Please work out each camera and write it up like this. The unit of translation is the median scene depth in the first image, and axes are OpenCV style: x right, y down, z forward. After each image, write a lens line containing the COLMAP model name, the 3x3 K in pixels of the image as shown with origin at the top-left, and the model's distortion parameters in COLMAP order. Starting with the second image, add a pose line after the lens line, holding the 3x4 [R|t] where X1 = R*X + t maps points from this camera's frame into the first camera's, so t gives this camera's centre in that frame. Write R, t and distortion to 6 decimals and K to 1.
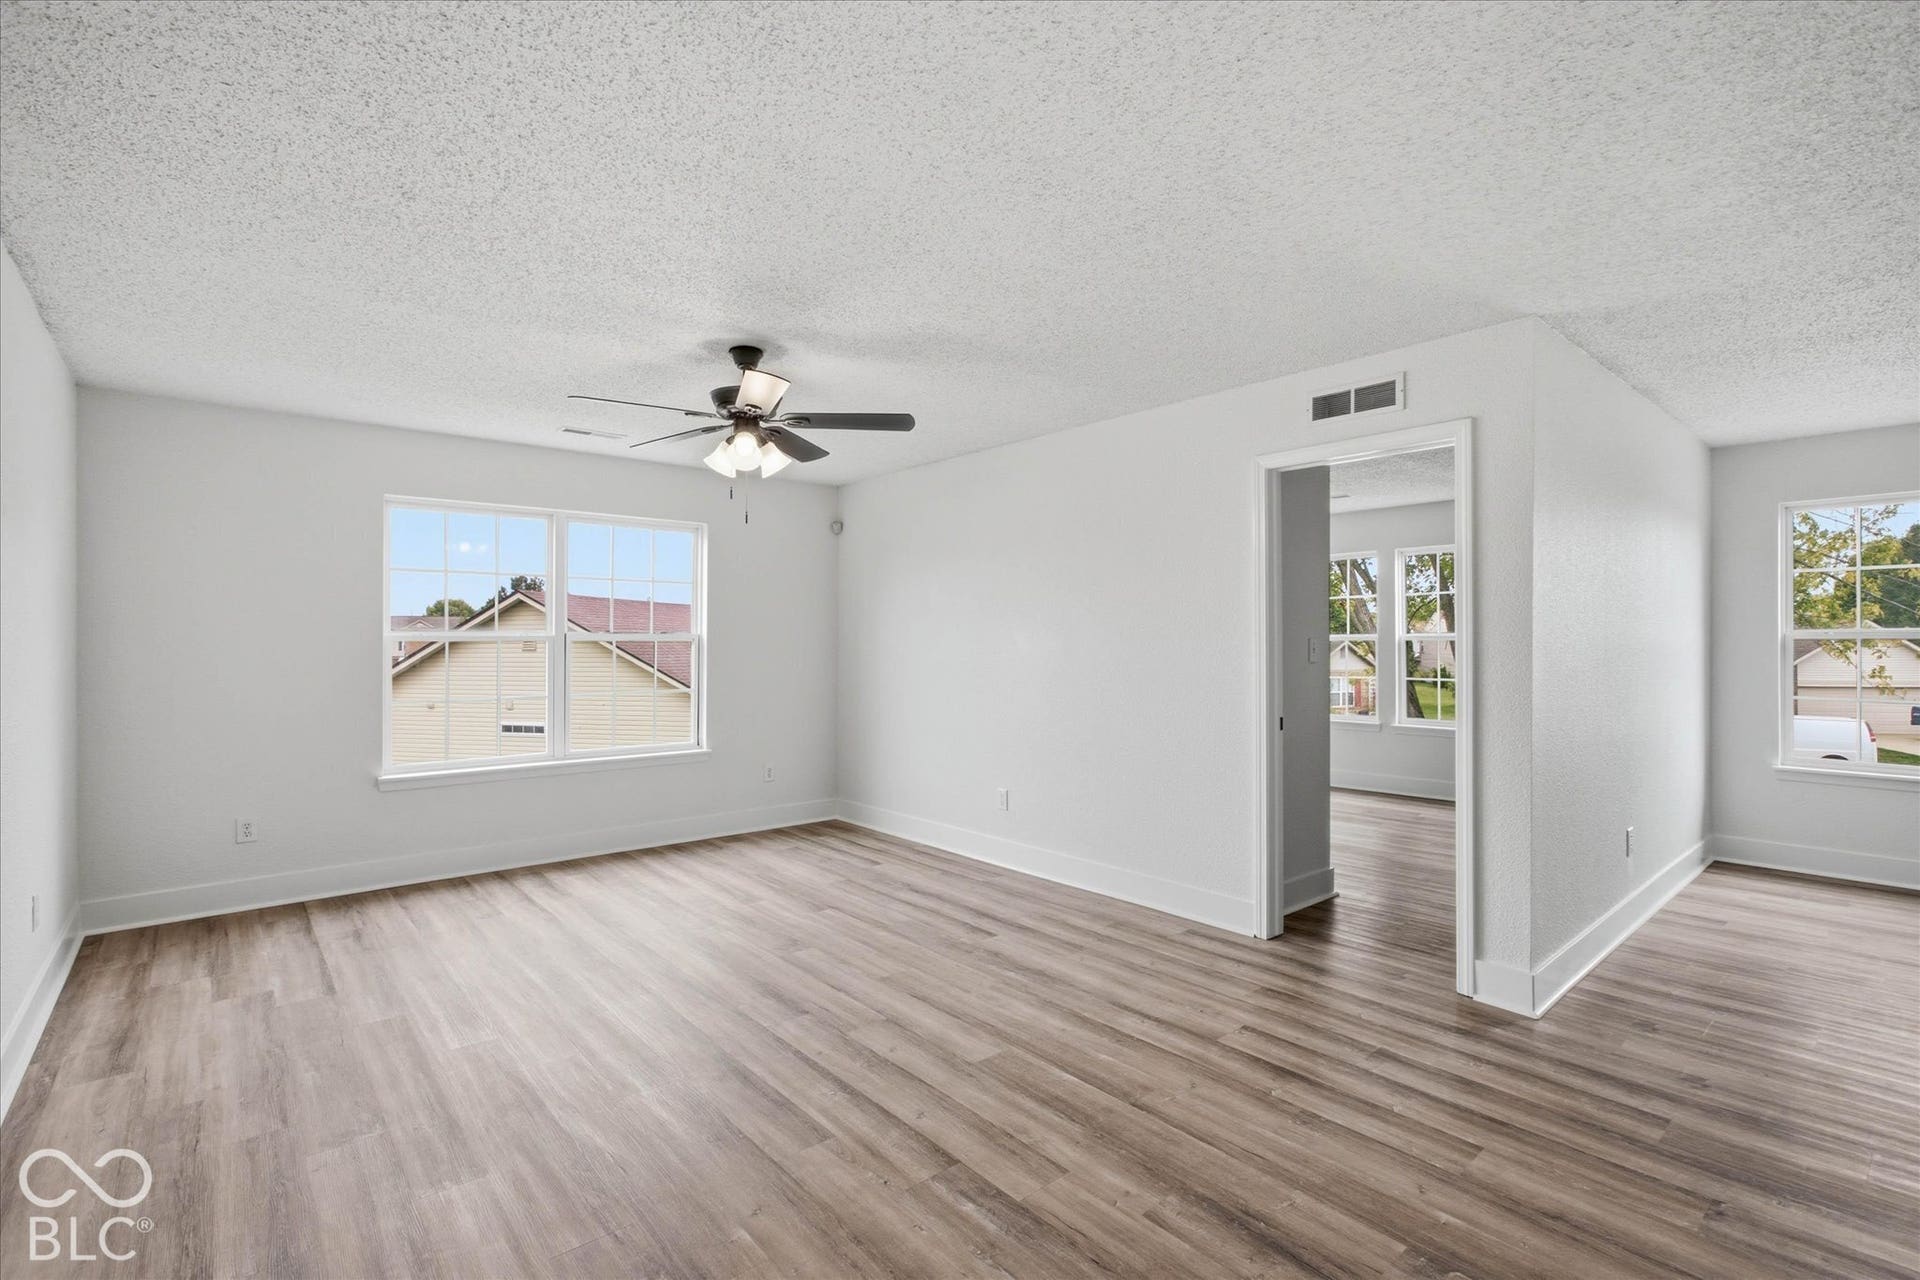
lens RADIAL K [[869.1, 0, 959.4], [0, 869.1, 640.3], [0, 0, 1]] dist [-0.011162, 0.000917]
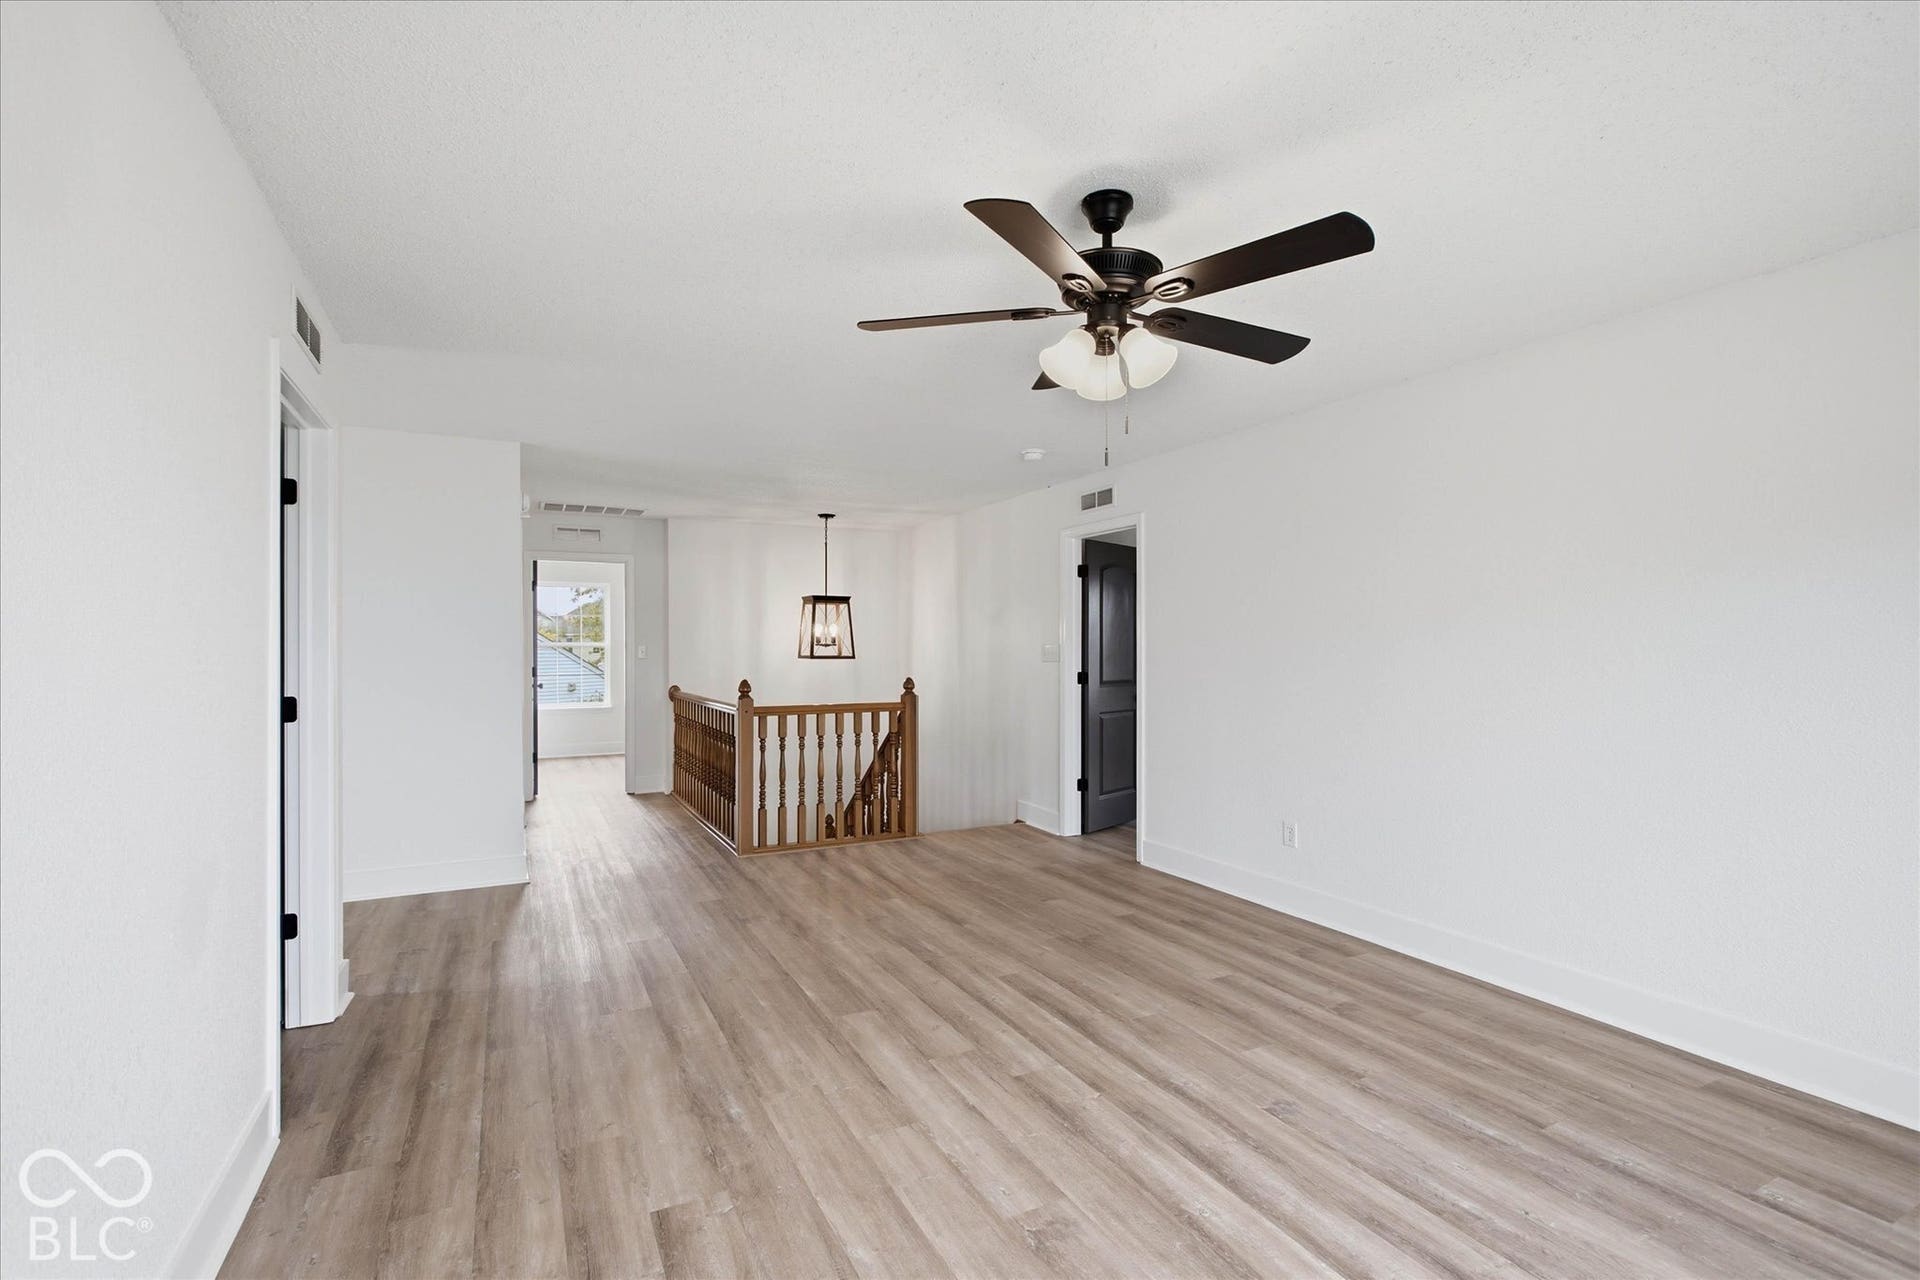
lens RADIAL K [[869.1, 0, 960.6], [0, 869.1, 645.5], [0, 0, 1]] dist [-0.011162, 0.000917]
pose [[-0.972450, 0.002476, 0.233097, -0.350253], [0.001058, 0.999980, -0.006211, 0.004796], [-0.233108, -0.005794, -0.972434, 1.998602]]
